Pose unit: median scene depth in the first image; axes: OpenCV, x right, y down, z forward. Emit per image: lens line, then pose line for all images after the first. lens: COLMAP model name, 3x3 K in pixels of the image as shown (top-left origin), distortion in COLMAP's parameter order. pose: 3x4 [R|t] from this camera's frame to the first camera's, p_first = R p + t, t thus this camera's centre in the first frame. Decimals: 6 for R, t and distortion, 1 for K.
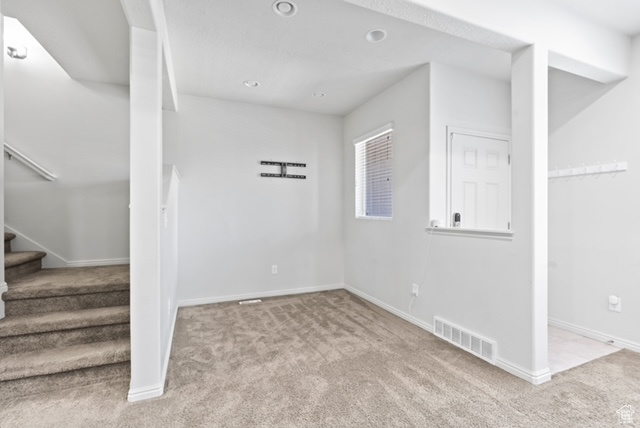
lens RADIAL K [[293.0, 0, 322.9], [0, 293.0, 213.8], [0, 0, 1]] dist [0.000433, 0.000380]
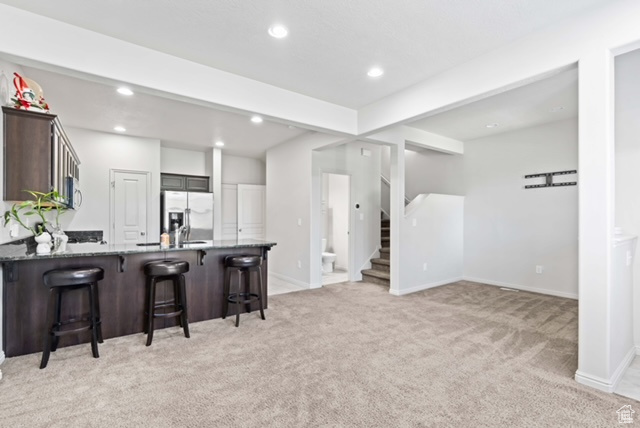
lens RADIAL K [[293.0, 0, 319.1], [0, 293.0, 217.2], [0, 0, 1]] dist [0.000433, 0.000380]
pose [[0.217908, -0.004836, -0.975957, 1.029216], [-0.000089, 0.999988, -0.004975, -0.006841], [0.975969, 0.001171, 0.217905, -0.098967]]
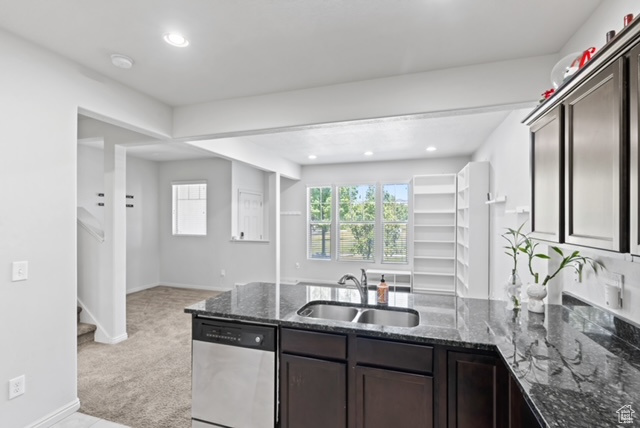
lens RADIAL K [[293.0, 0, 320.5], [0, 293.0, 216.1], [0, 0, 1]] dist [0.000433, 0.000380]
pose [[0.653362, 0.006526, 0.757018, -0.729309], [-0.002196, 0.999975, -0.006725, -0.101465], [-0.757043, 0.002732, 0.653360, -0.739599]]
